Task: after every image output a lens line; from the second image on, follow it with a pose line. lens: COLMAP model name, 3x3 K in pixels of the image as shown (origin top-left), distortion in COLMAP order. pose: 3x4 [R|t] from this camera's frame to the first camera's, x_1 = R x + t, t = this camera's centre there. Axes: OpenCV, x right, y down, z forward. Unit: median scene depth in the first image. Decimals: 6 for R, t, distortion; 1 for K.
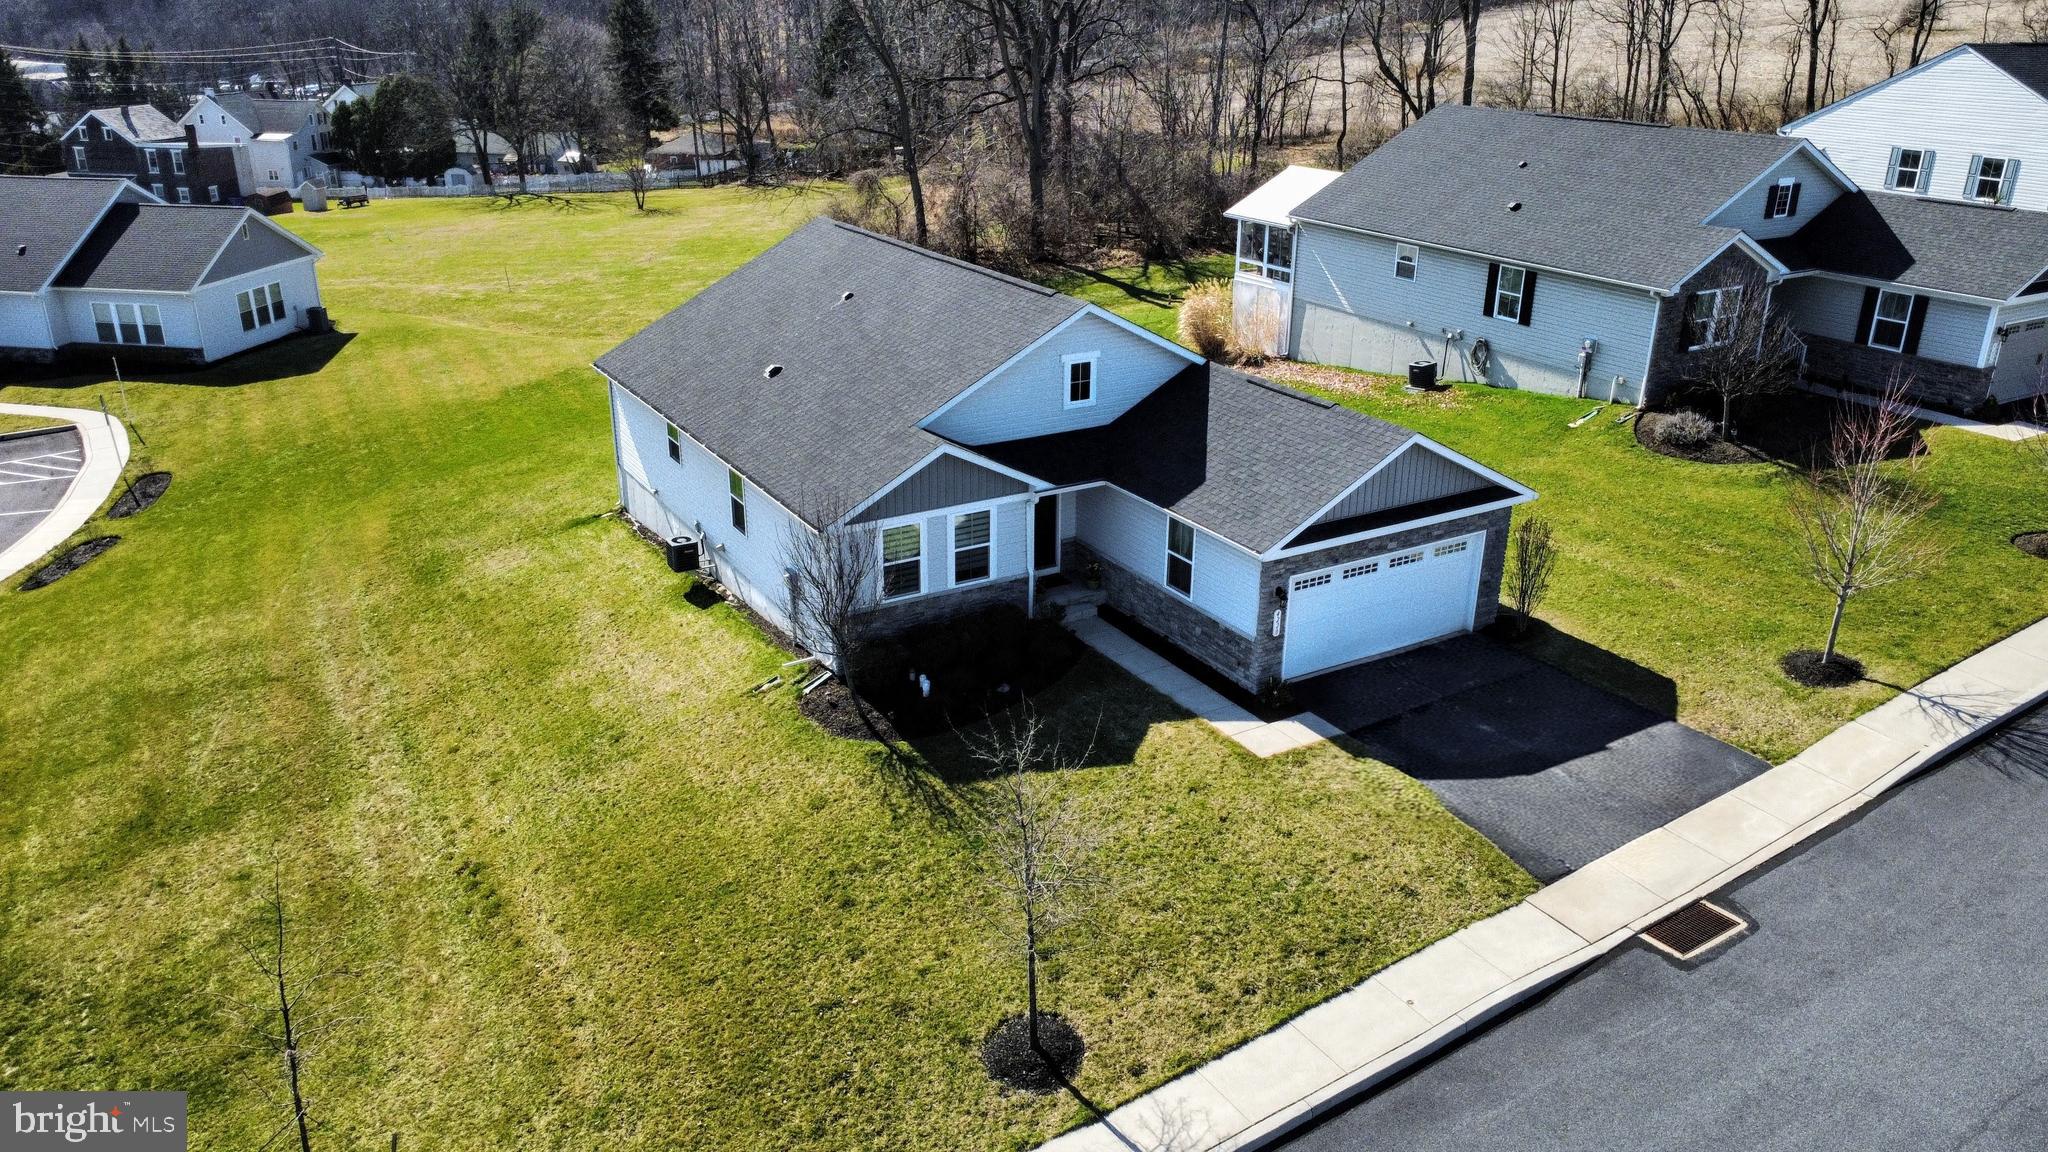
lens RADIAL K [[1484.1, 0, 1024.0], [0, 1484.1, 576.0], [0, 0, 1]] dist [0.002650, -0.004489]
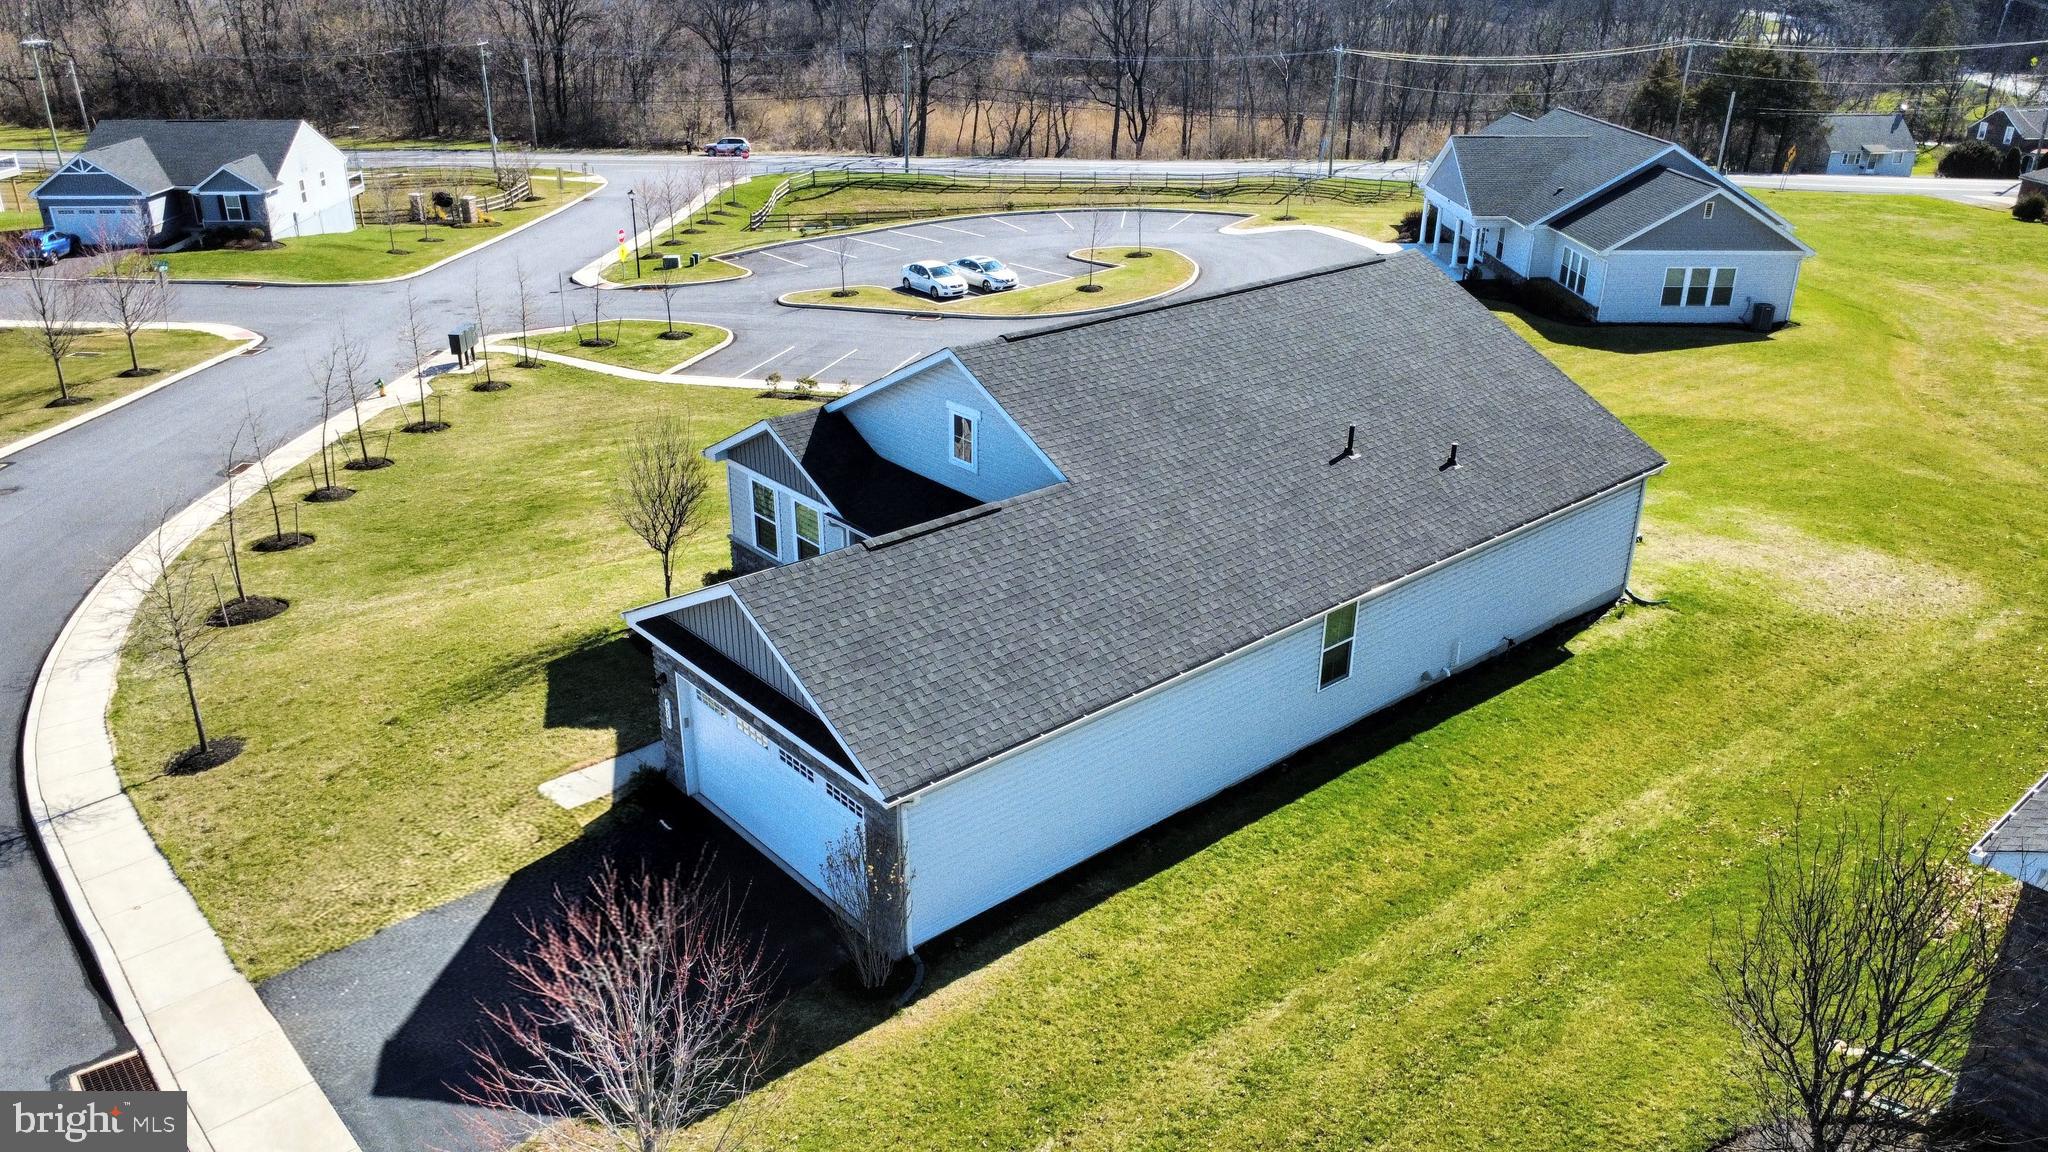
lens RADIAL K [[1484.1, 0, 1024.0], [0, 1484.1, 576.0], [0, 0, 1]] dist [0.002650, -0.004489]
pose [[0.175868, 0.389197, -0.904210, 0.707709], [-0.371269, 0.876920, 0.305239, -0.279982], [0.911718, 0.282024, 0.298719, 0.665325]]
